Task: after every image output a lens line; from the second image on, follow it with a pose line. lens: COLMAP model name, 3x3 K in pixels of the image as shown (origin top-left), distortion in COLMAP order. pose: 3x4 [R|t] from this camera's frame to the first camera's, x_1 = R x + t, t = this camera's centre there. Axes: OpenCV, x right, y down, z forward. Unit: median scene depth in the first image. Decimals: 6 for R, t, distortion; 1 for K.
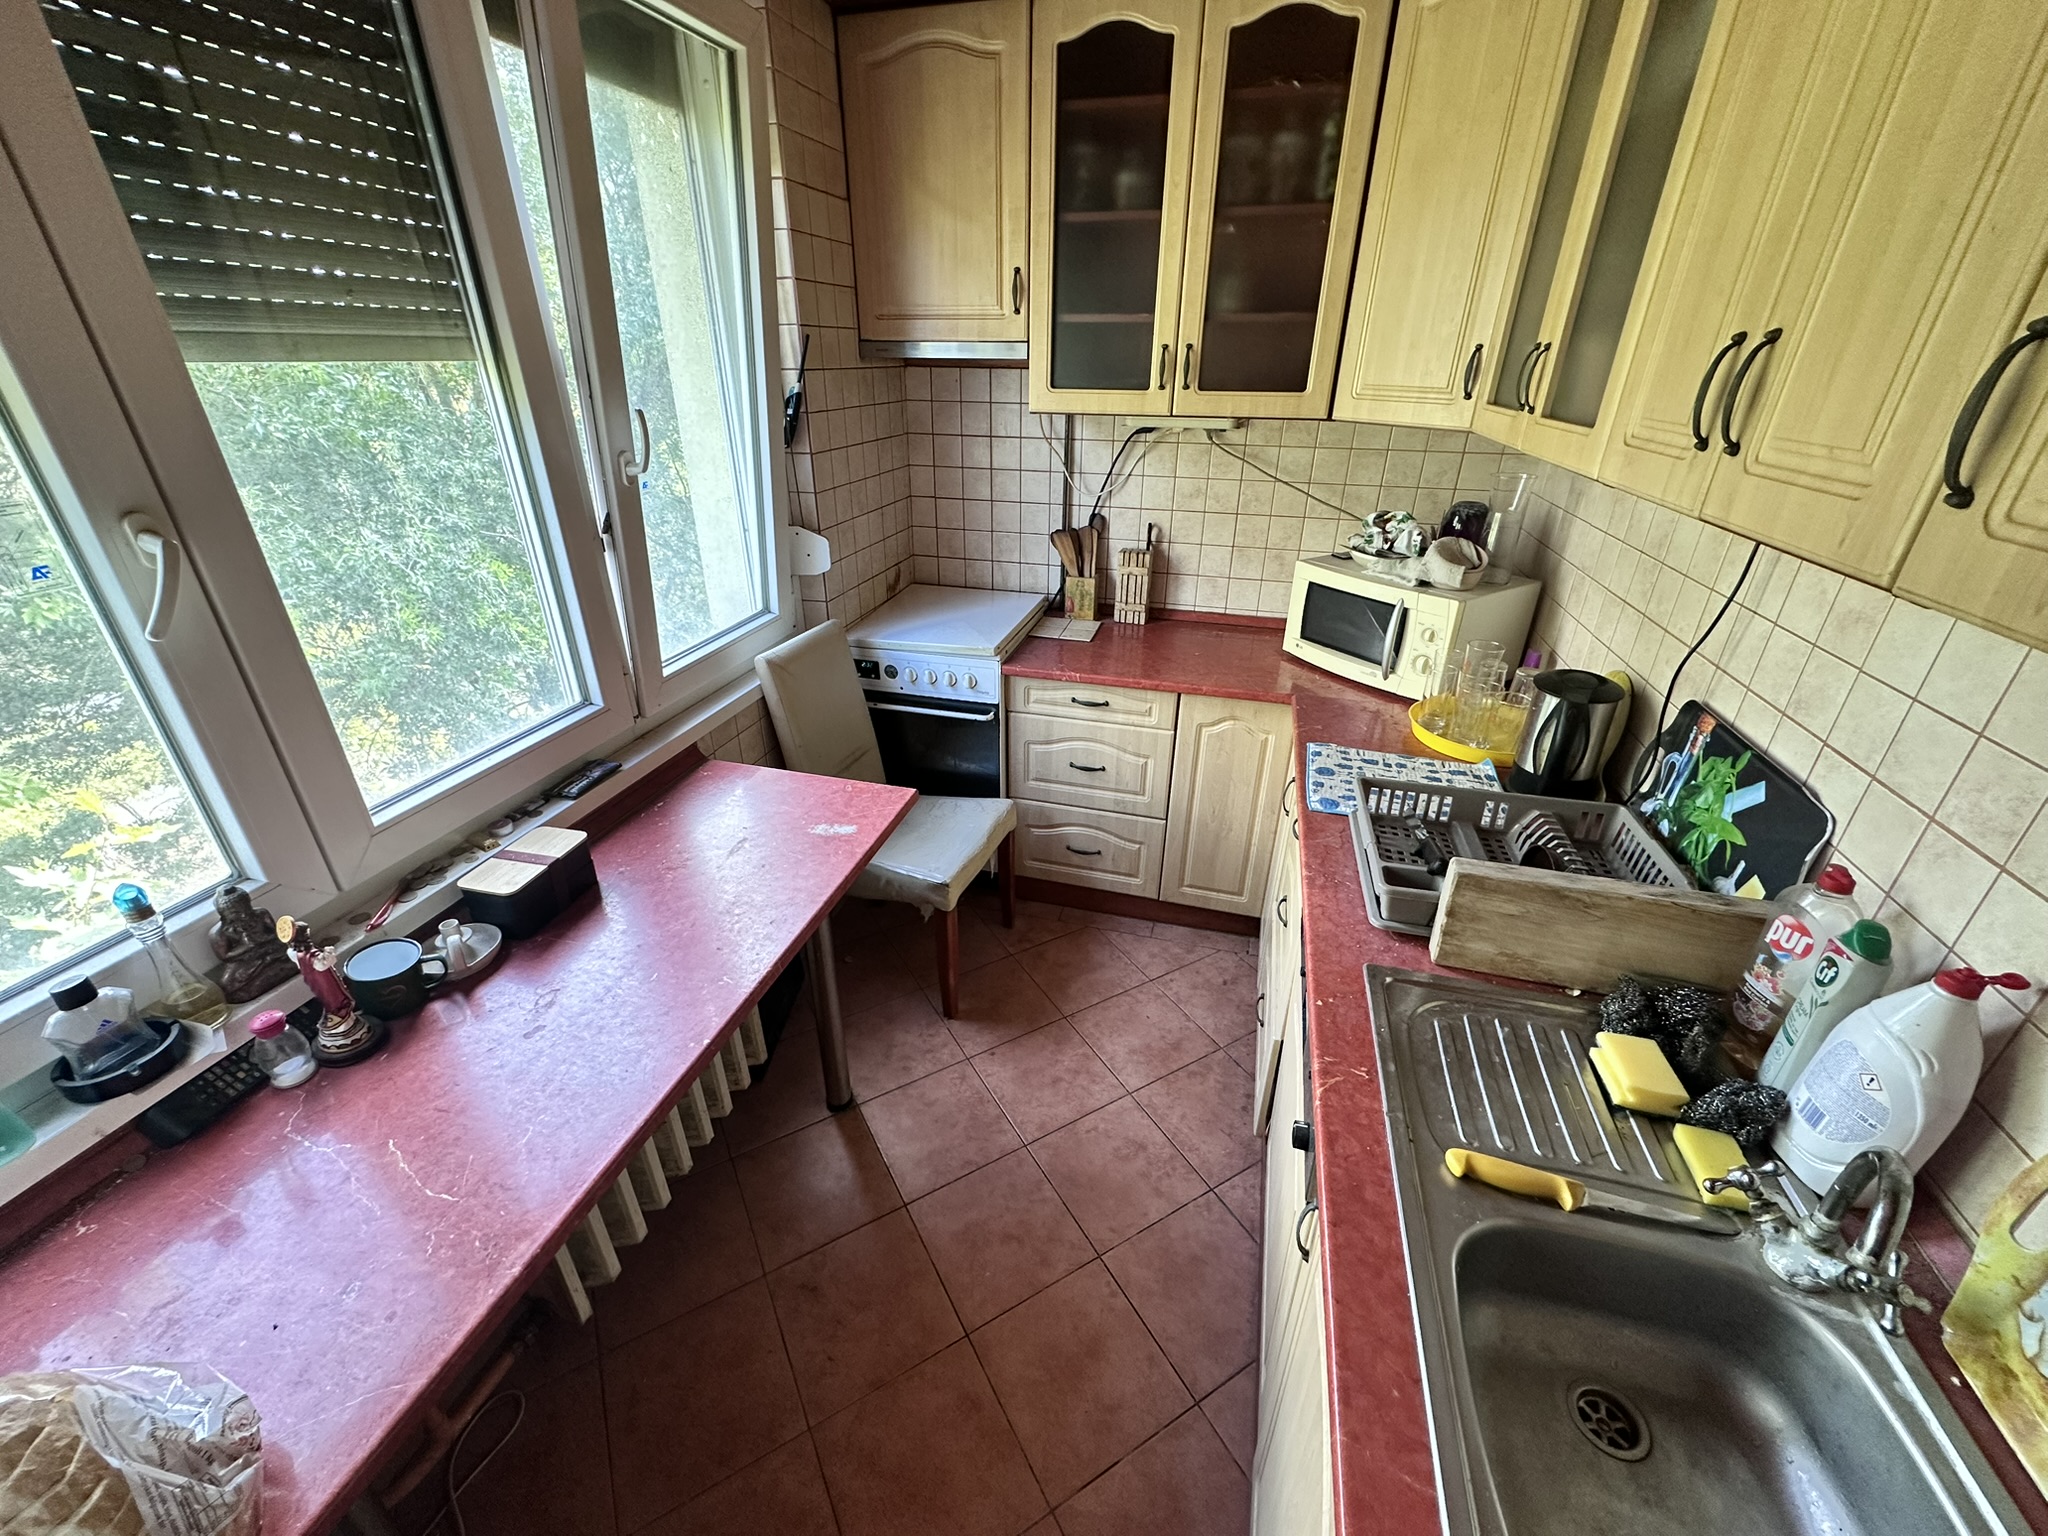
lens RADIAL K [[823.6, 0, 1017.1], [0, 823.6, 769.3], [0, 0, 1]] dist [-0.000175, 0.000228]
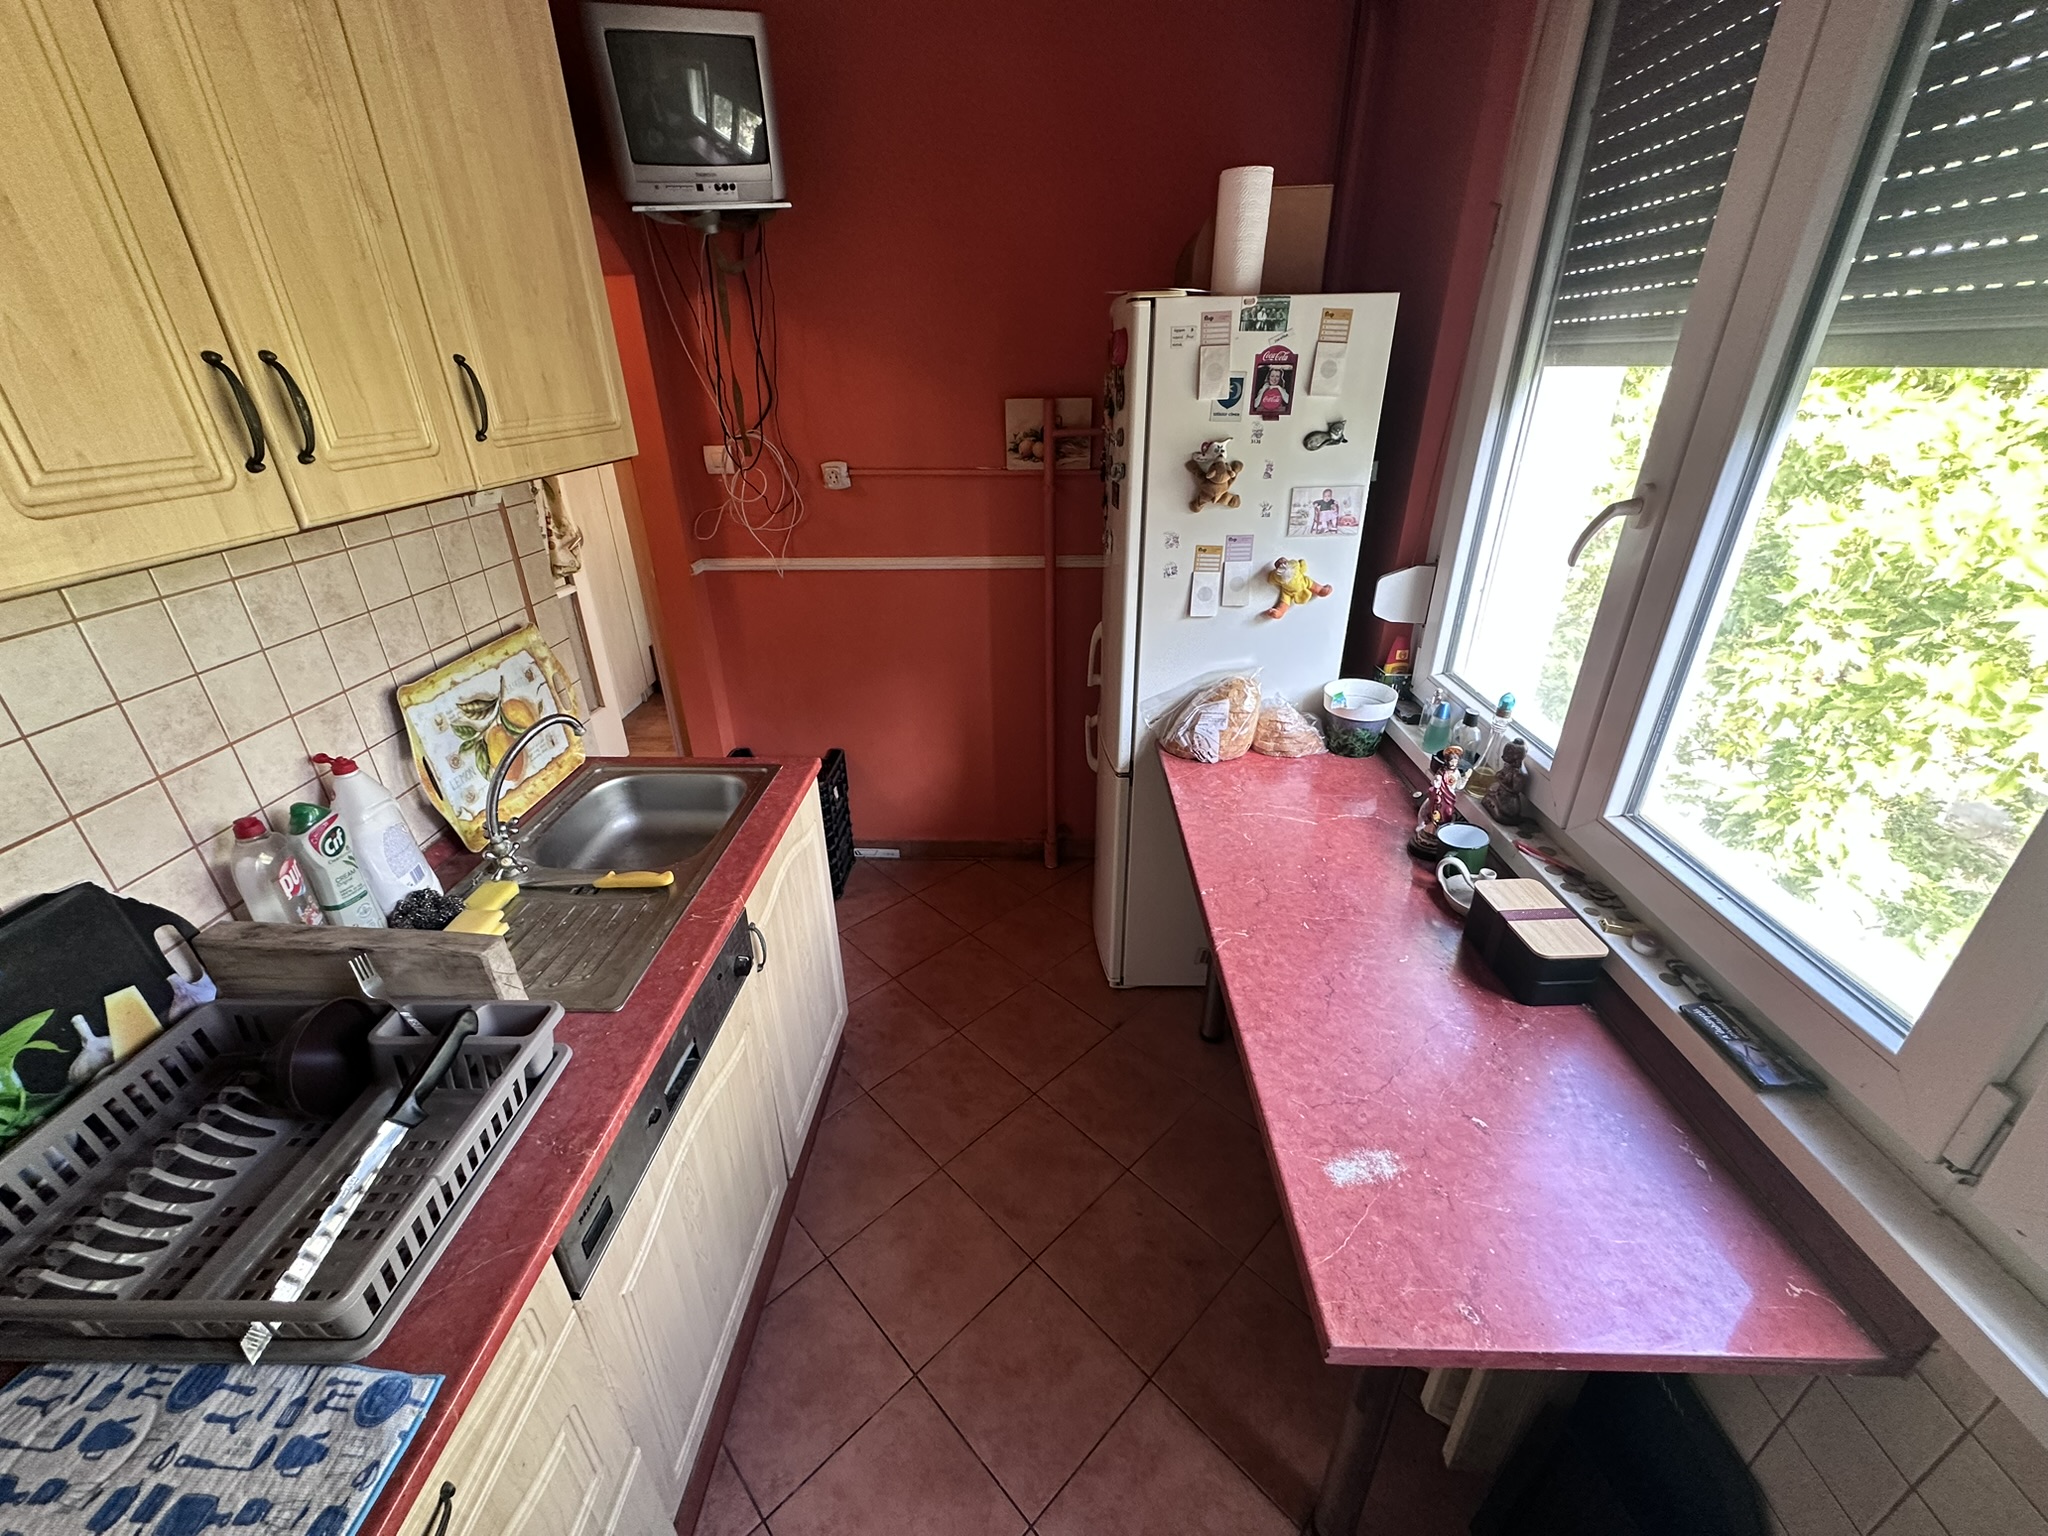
lens RADIAL K [[823.6, 0, 1024.3], [0, 823.6, 764.0], [0, 0, 1]] dist [-0.000175, 0.000228]
pose [[-0.969498, 0.115820, -0.216008, 0.114218], [-0.102696, 0.608258, 0.787068, -0.588864], [0.222547, 0.785244, -0.577810, 1.155418]]
